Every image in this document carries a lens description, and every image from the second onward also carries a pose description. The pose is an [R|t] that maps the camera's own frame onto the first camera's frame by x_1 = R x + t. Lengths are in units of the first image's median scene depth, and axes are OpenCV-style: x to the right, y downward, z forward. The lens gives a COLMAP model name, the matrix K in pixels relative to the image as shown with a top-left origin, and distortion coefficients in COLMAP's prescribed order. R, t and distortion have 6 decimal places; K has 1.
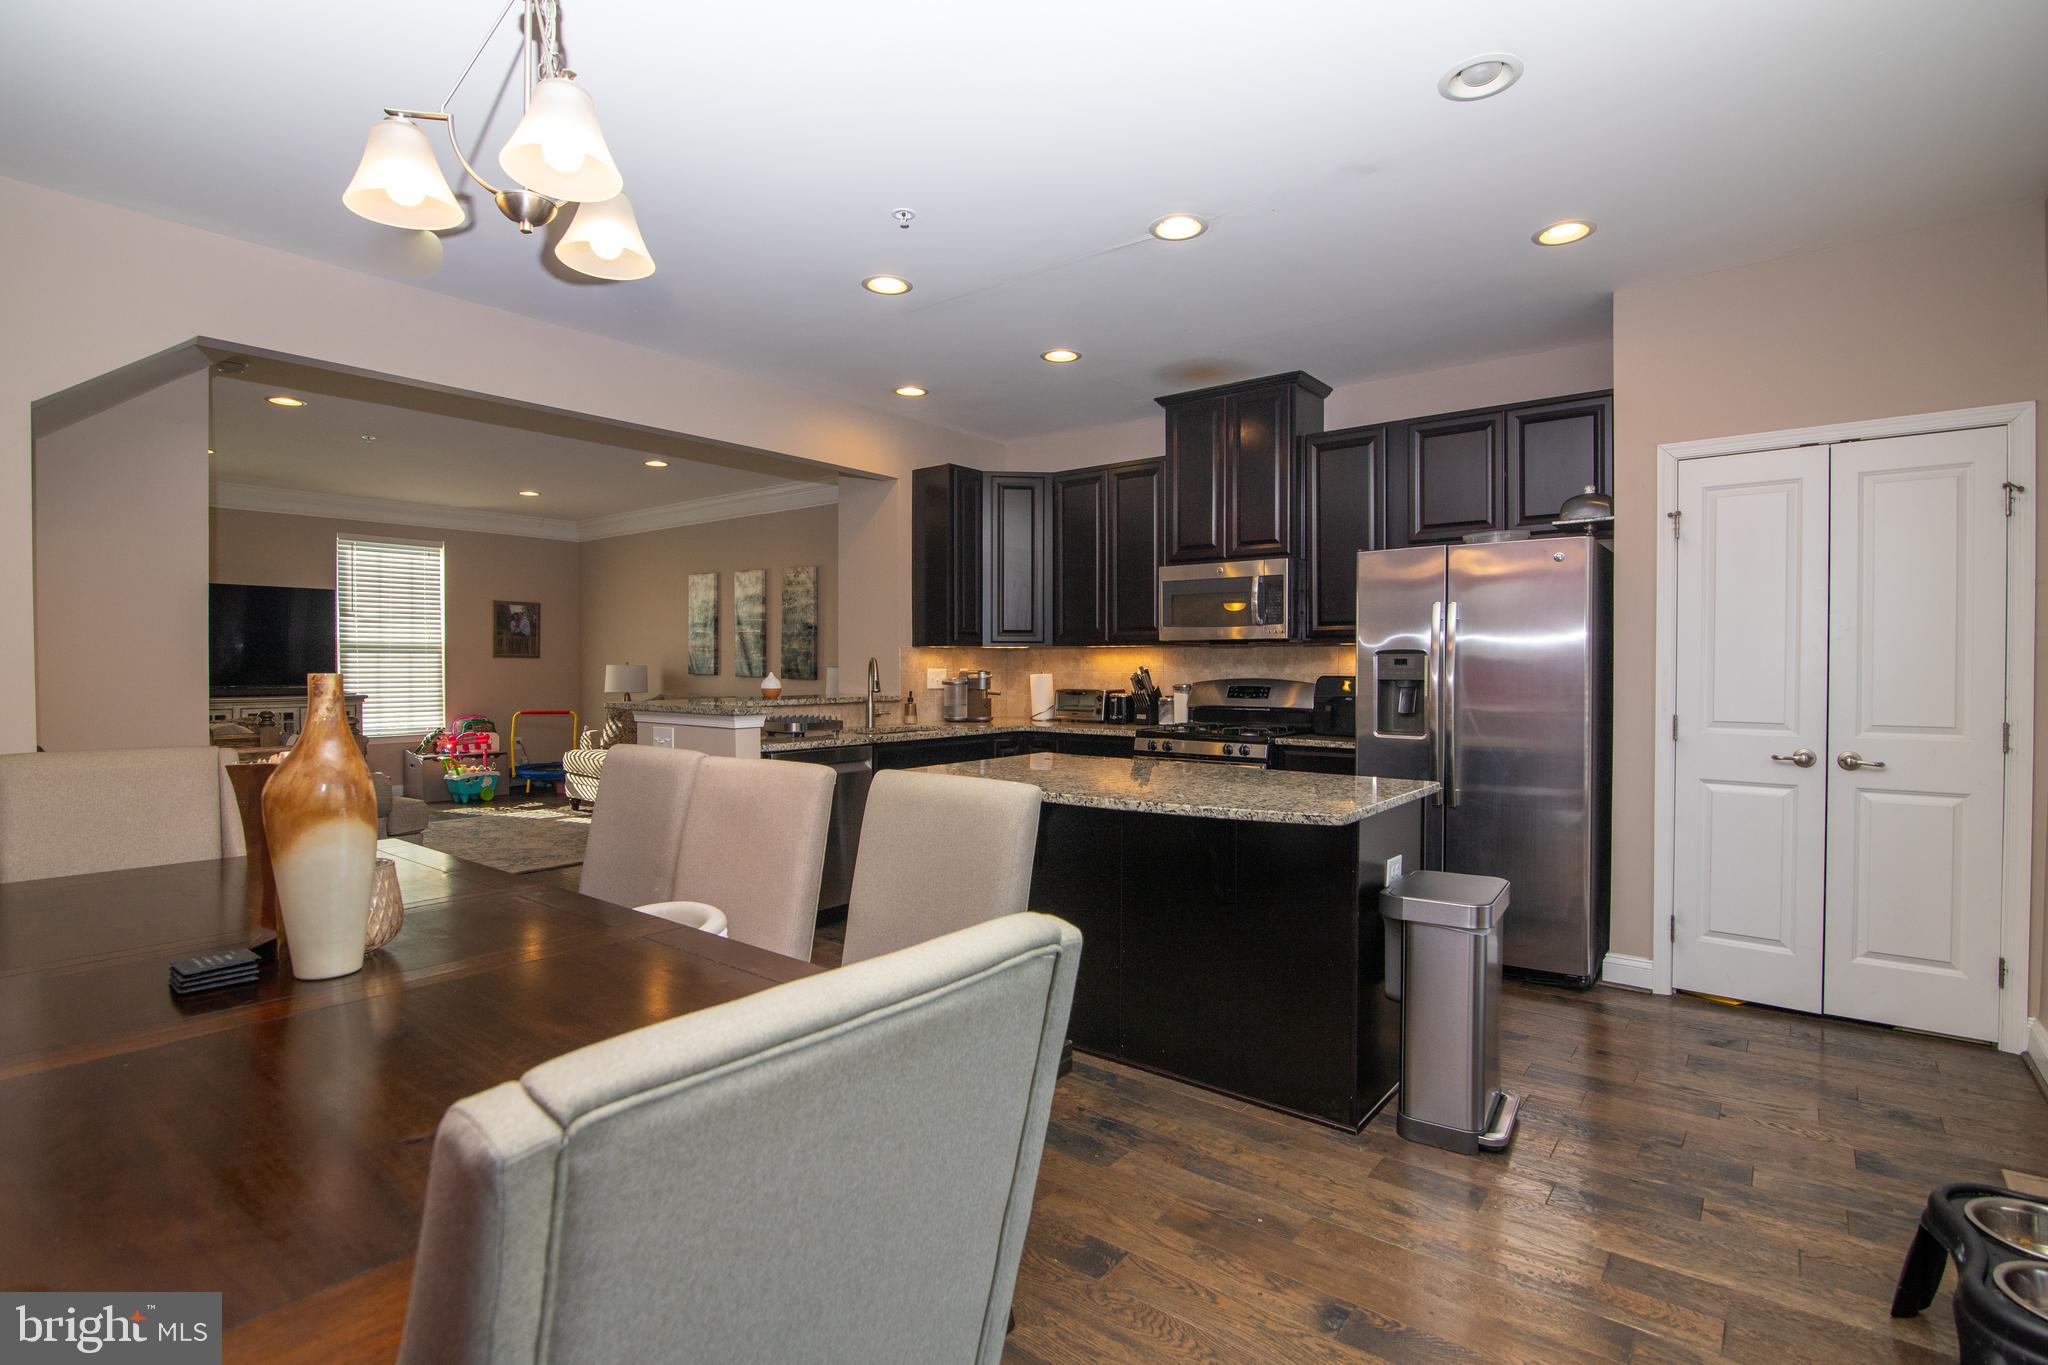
lens RADIAL K [[977.0, 0, 1018.3], [0, 977.0, 675.5], [0, 0, 1]] dist [-0.014457, -0.000256]
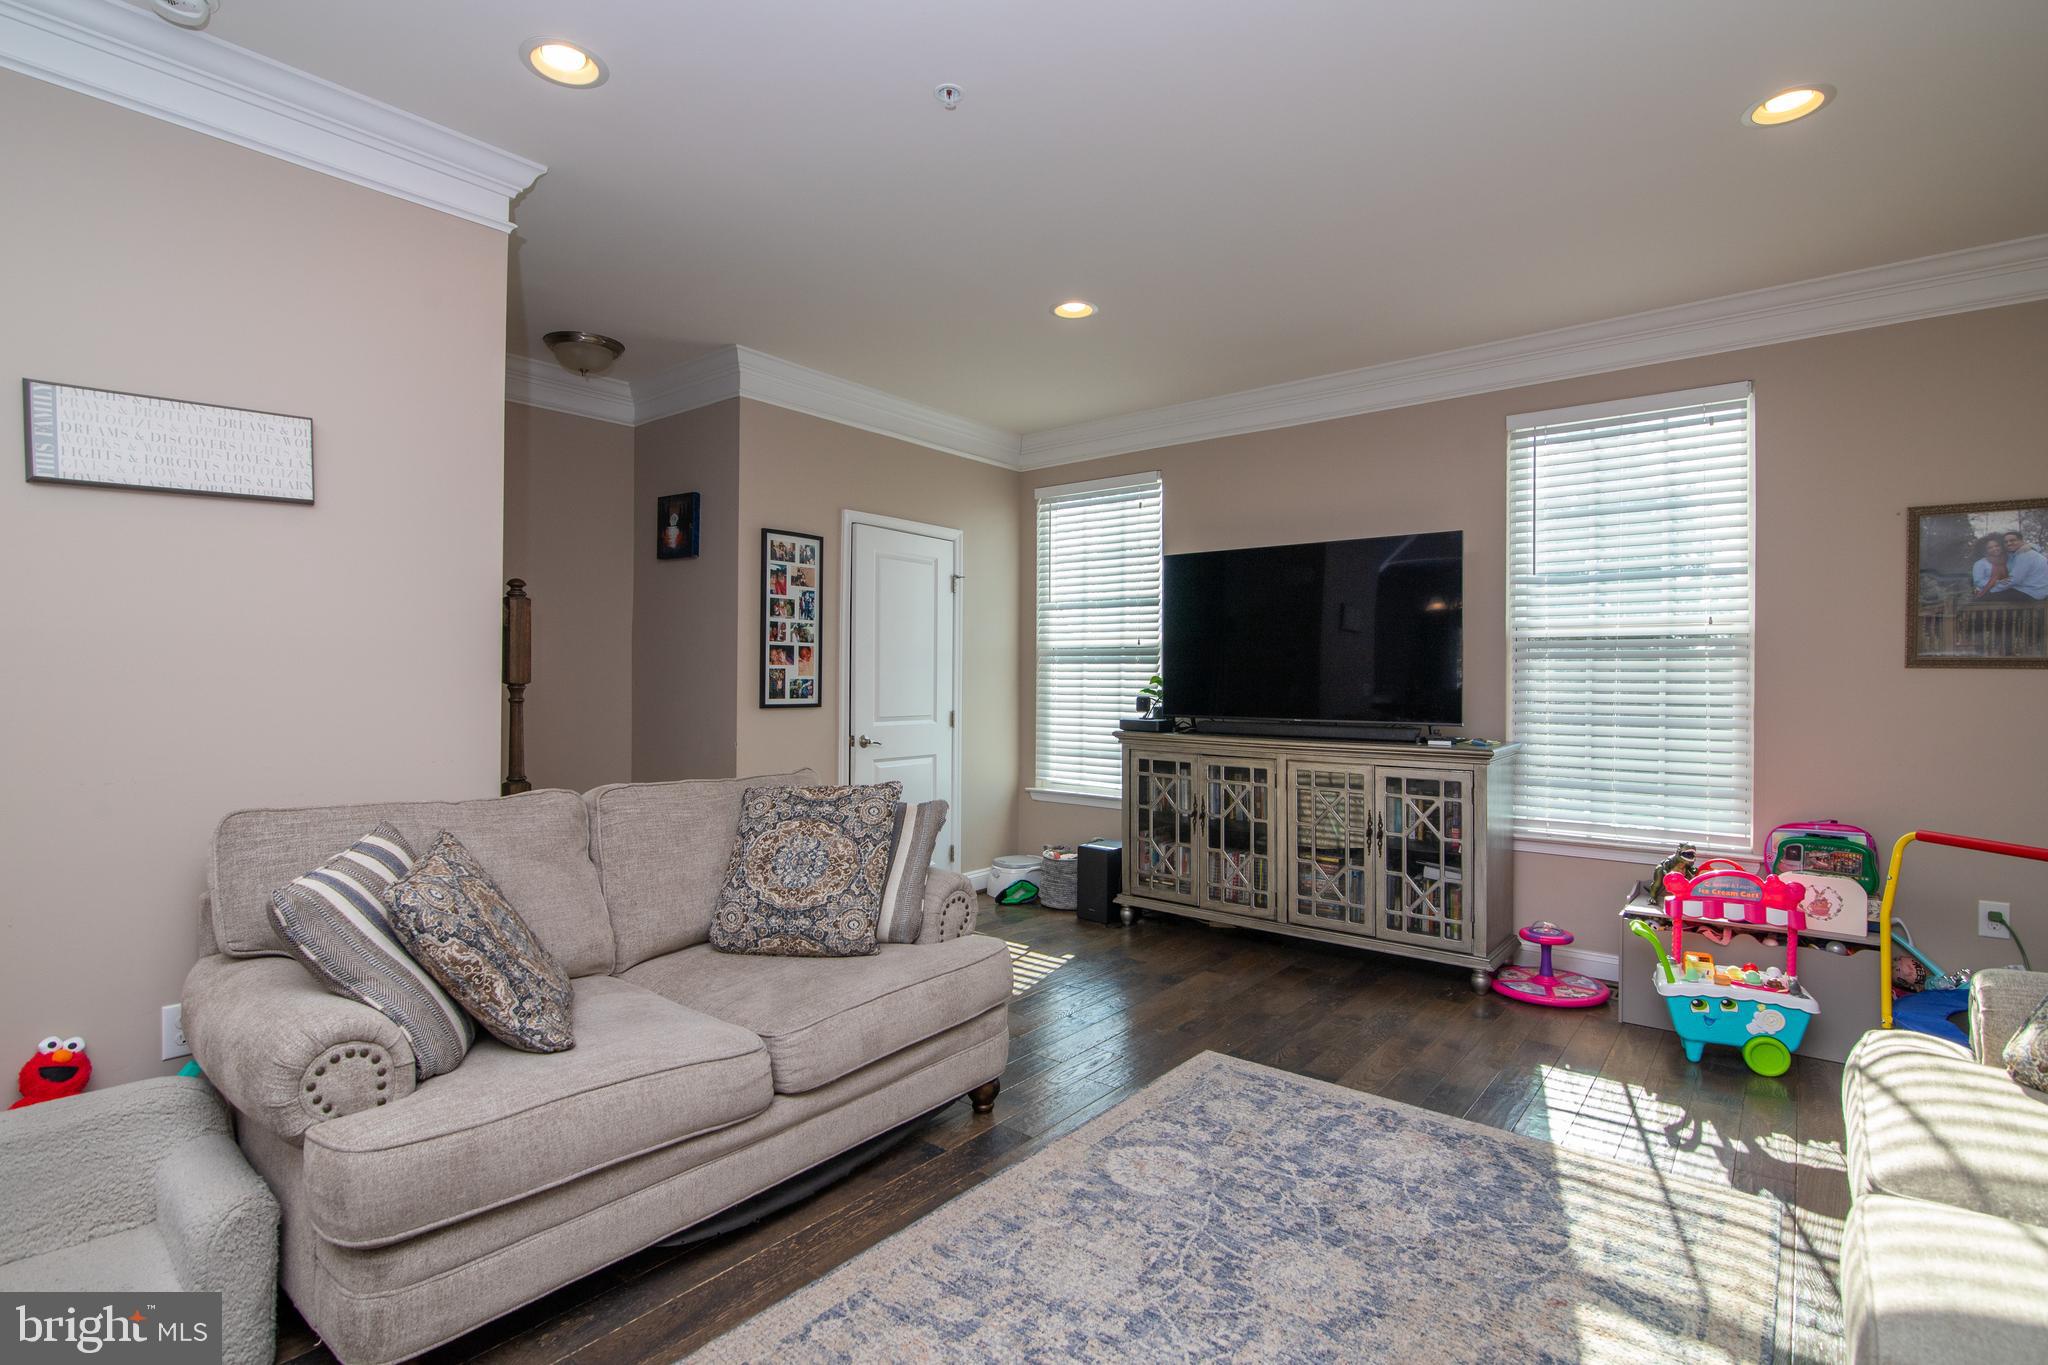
lens RADIAL K [[969.8, 0, 1007.3], [0, 969.8, 679.1], [0, 0, 1]] dist [-0.019713, 0.000381]
pose [[-0.011712, -0.001211, -0.999931, -0.299196], [-0.018012, 0.999837, -0.001000, -0.012335], [0.999769, 0.017999, -0.011732, 1.087165]]
